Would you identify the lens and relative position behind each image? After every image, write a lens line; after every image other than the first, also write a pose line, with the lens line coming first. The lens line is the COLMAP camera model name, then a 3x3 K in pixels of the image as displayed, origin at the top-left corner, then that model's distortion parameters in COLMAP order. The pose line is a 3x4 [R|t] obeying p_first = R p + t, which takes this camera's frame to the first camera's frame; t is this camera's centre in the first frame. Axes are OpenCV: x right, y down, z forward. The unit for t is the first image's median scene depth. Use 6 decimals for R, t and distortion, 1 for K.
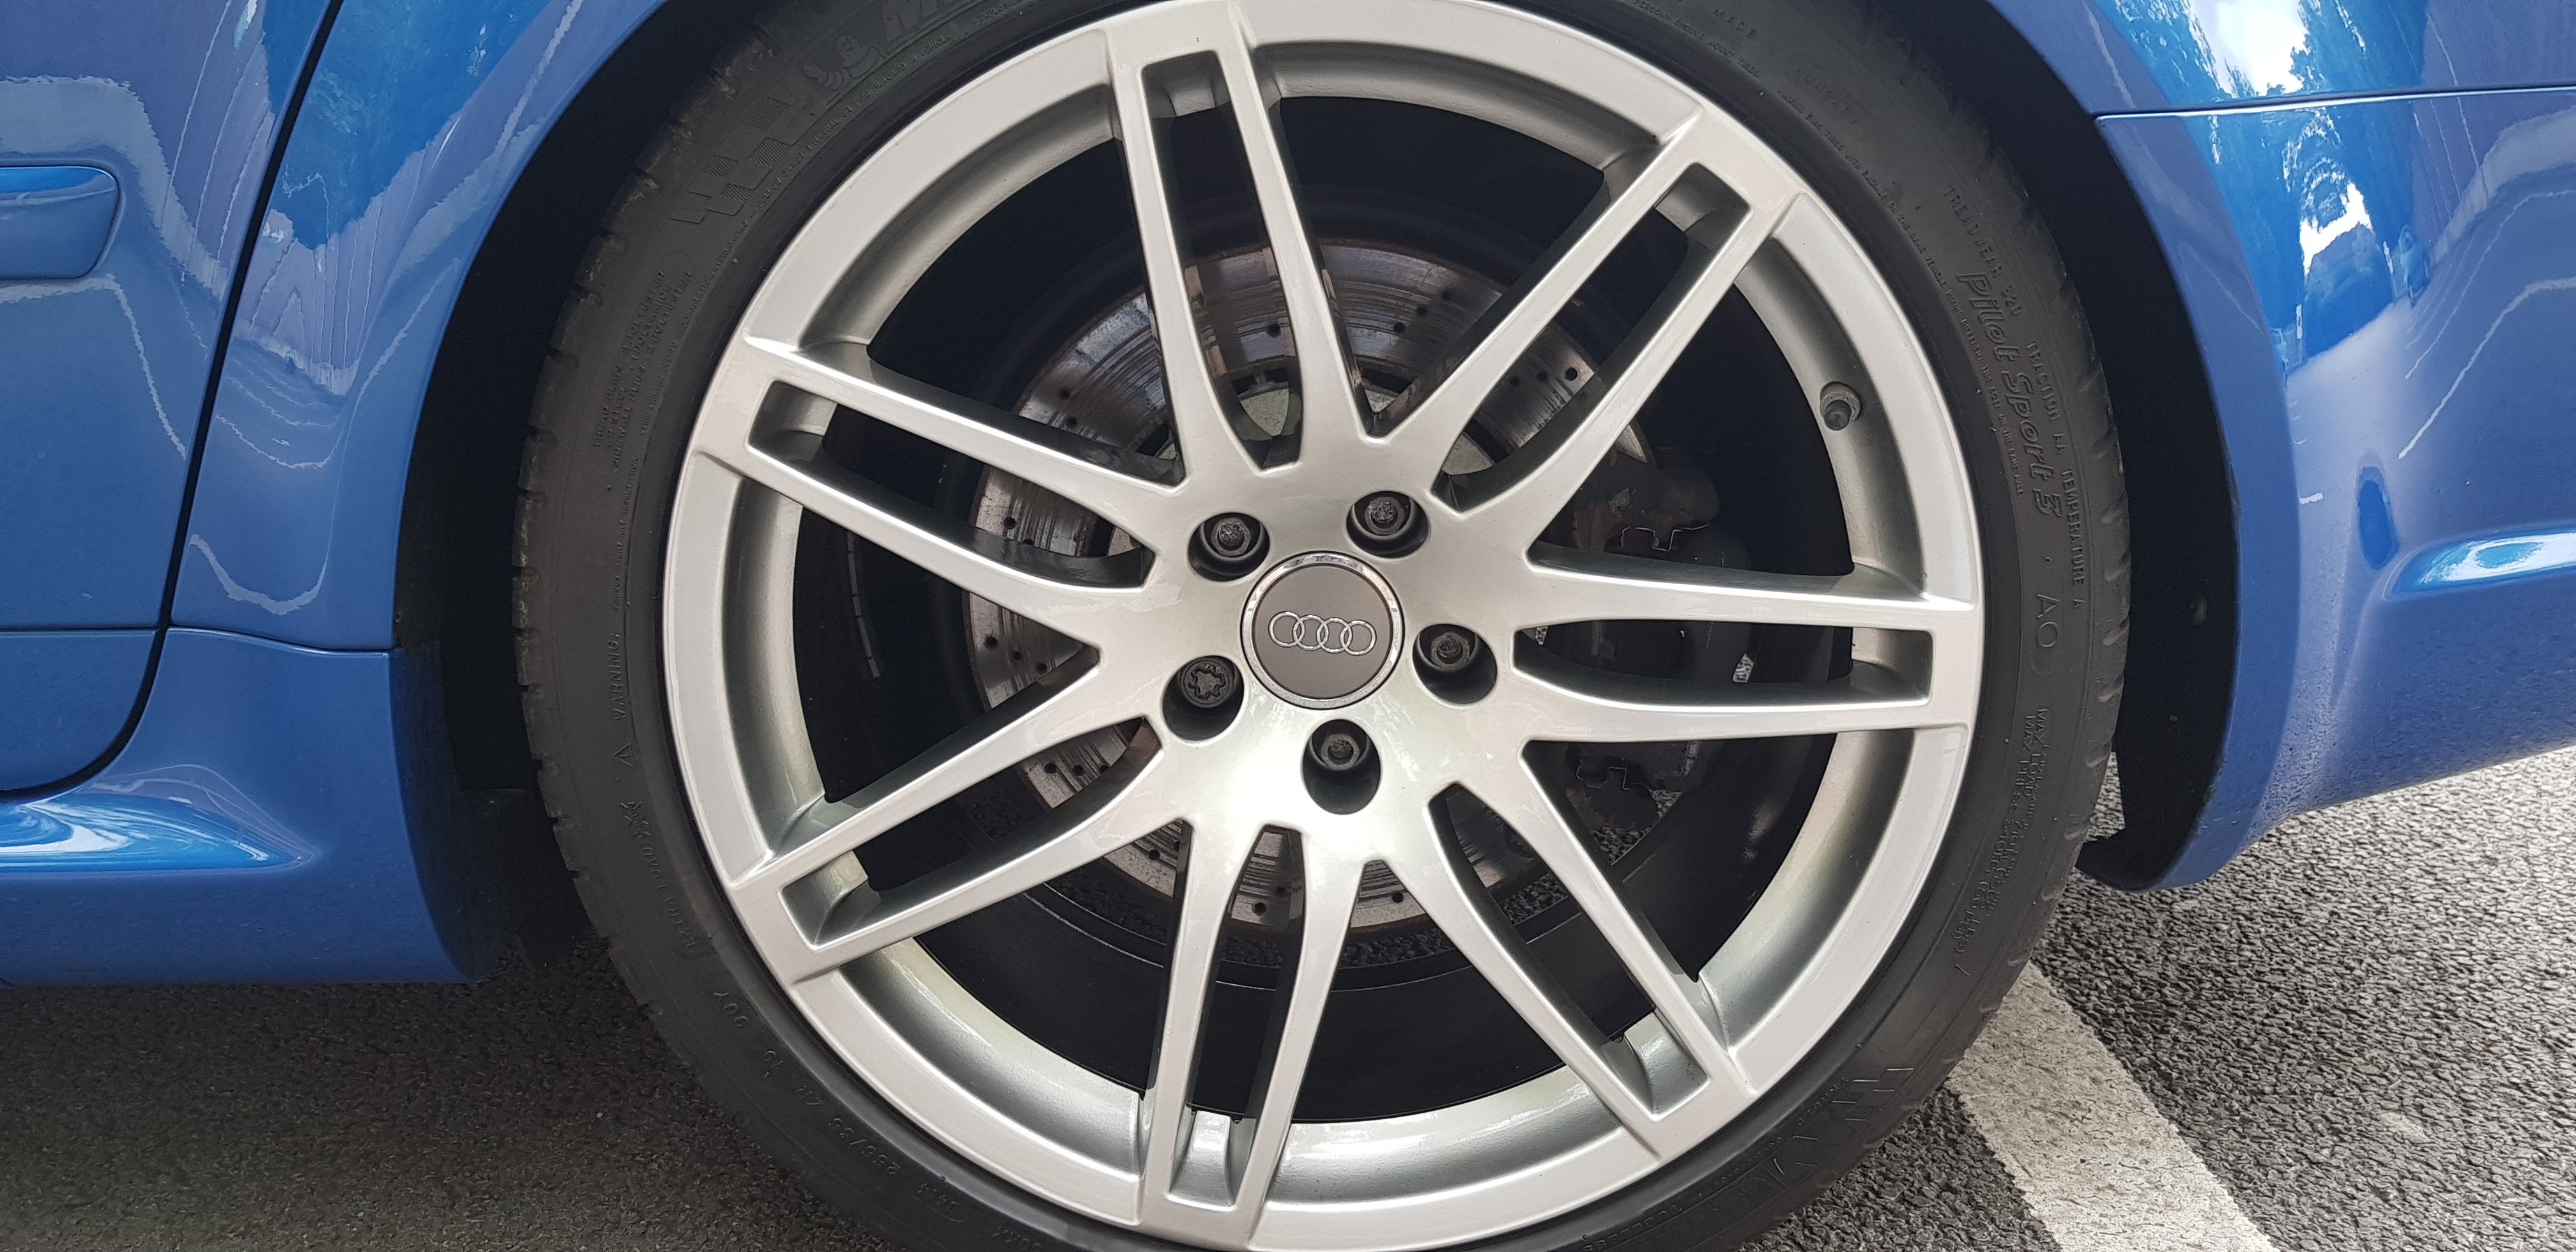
lens RADIAL K [[1974.4, 0, 1248.9], [0, 1974.4, 624.3], [0, 0, 1]] dist [-0.002754, -0.000455]
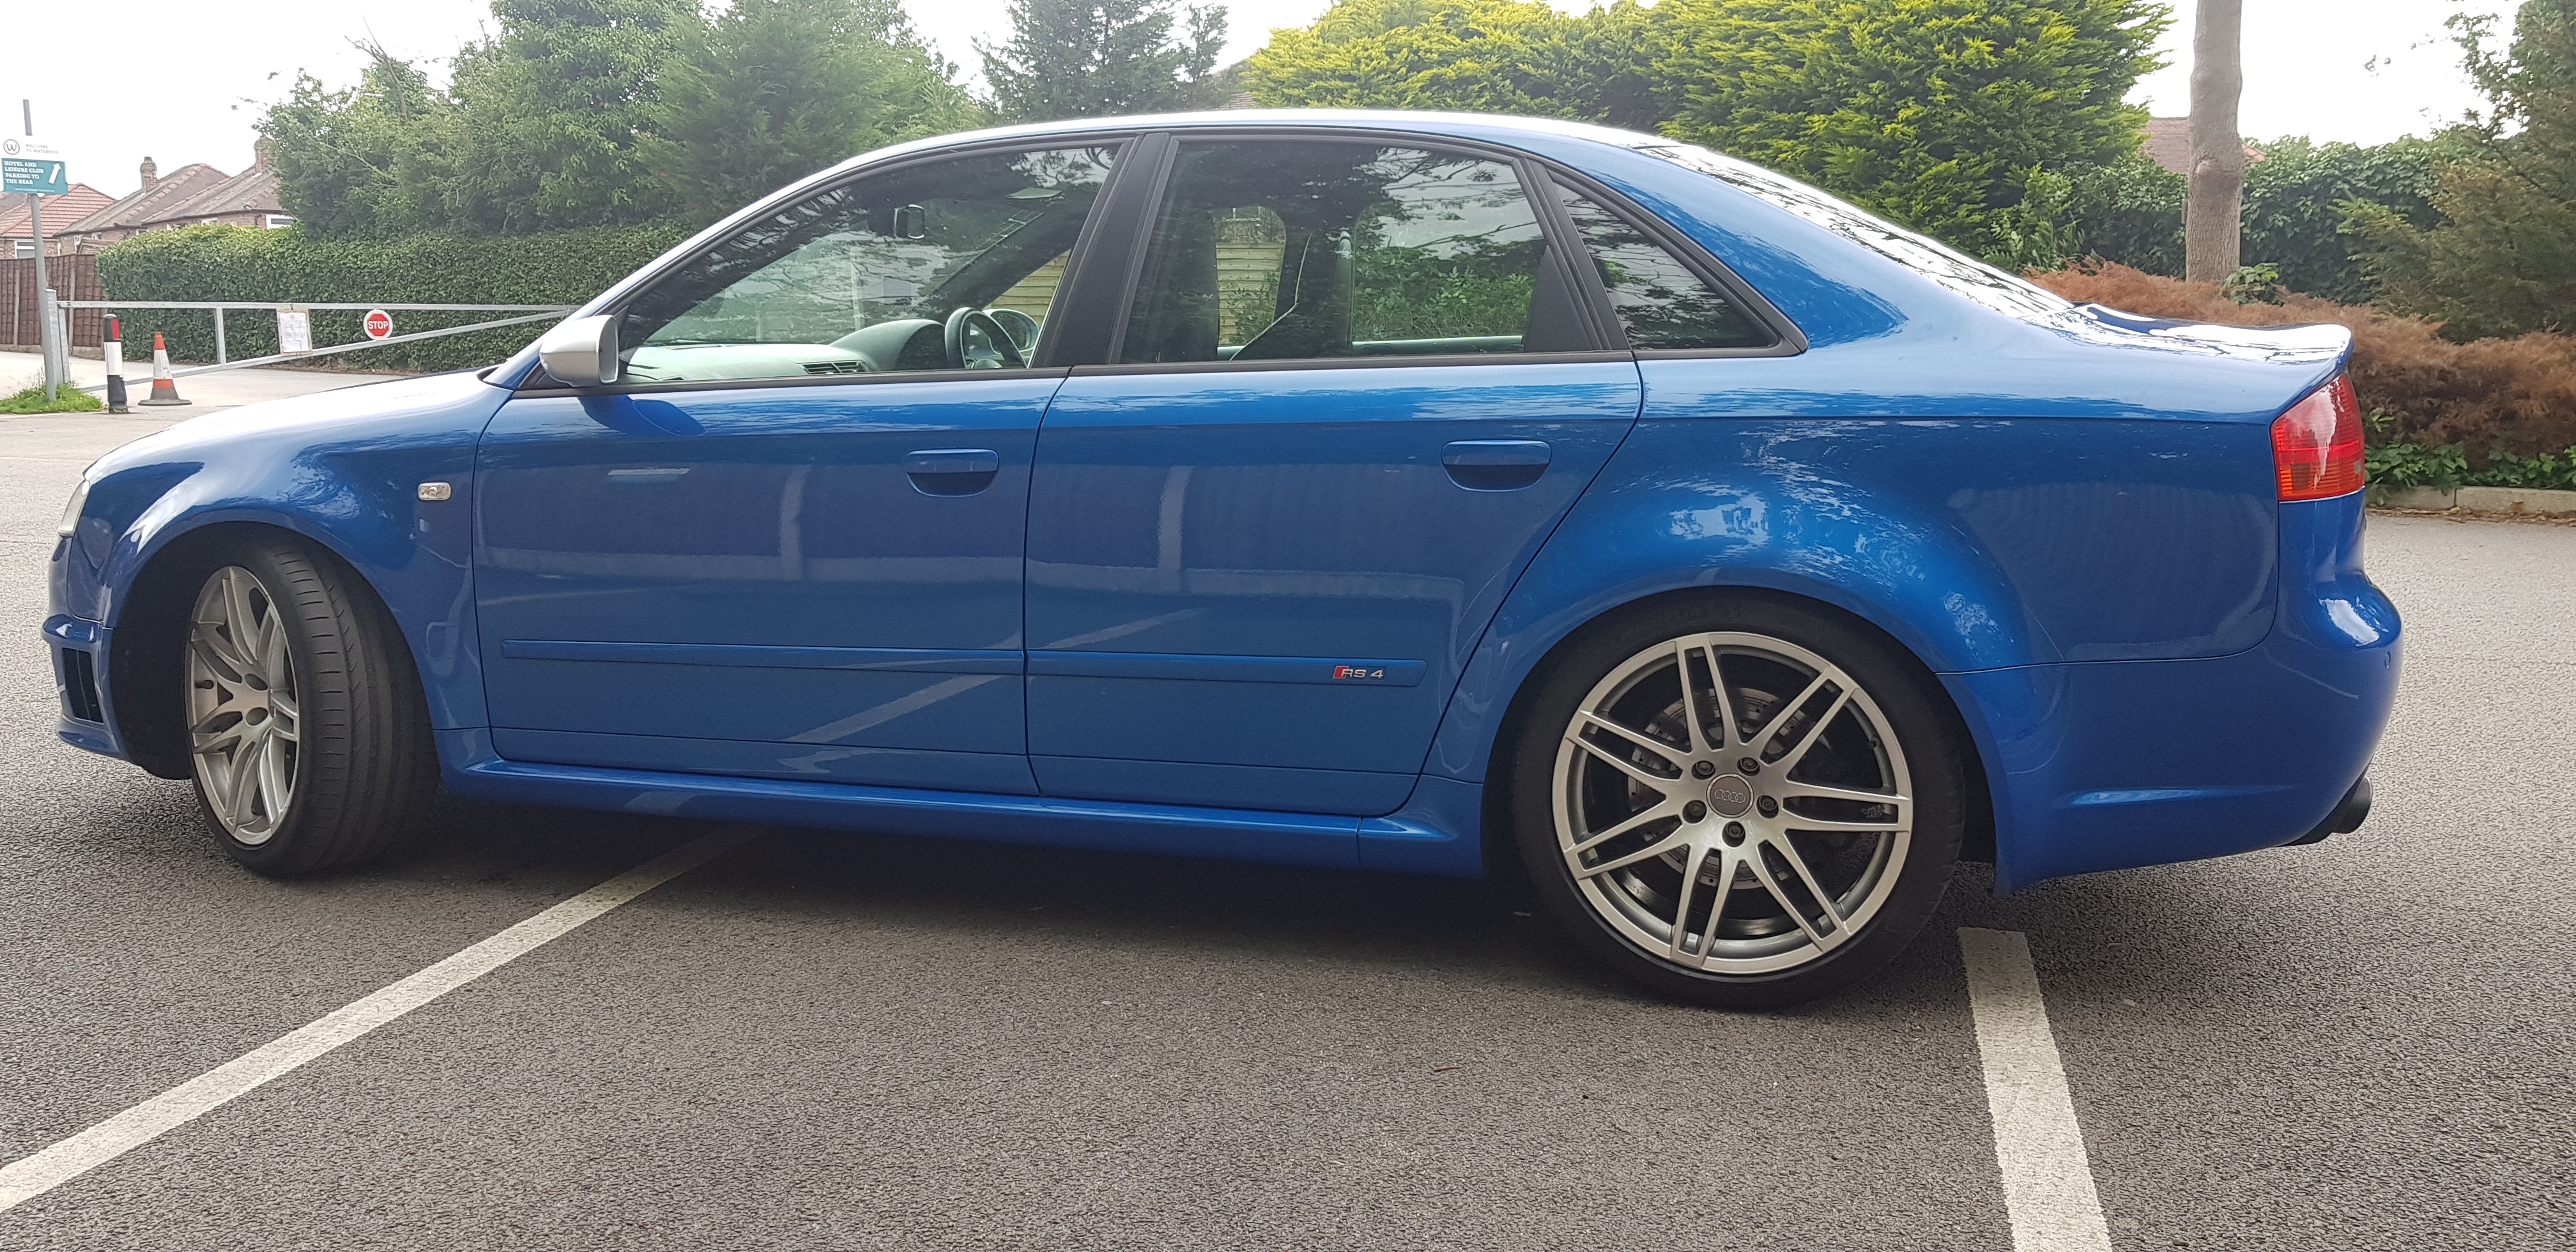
lens RADIAL K [[2128.3, 0, 1207.0], [0, 2128.3, 581.2], [0, 0, 1]] dist [0.041315, -0.002247]
pose [[0.963678, 0.037725, -0.264389, 0.135252], [-0.068905, 0.991577, -0.109665, 0.110650], [0.258025, 0.123900, 0.958161, -3.055203]]
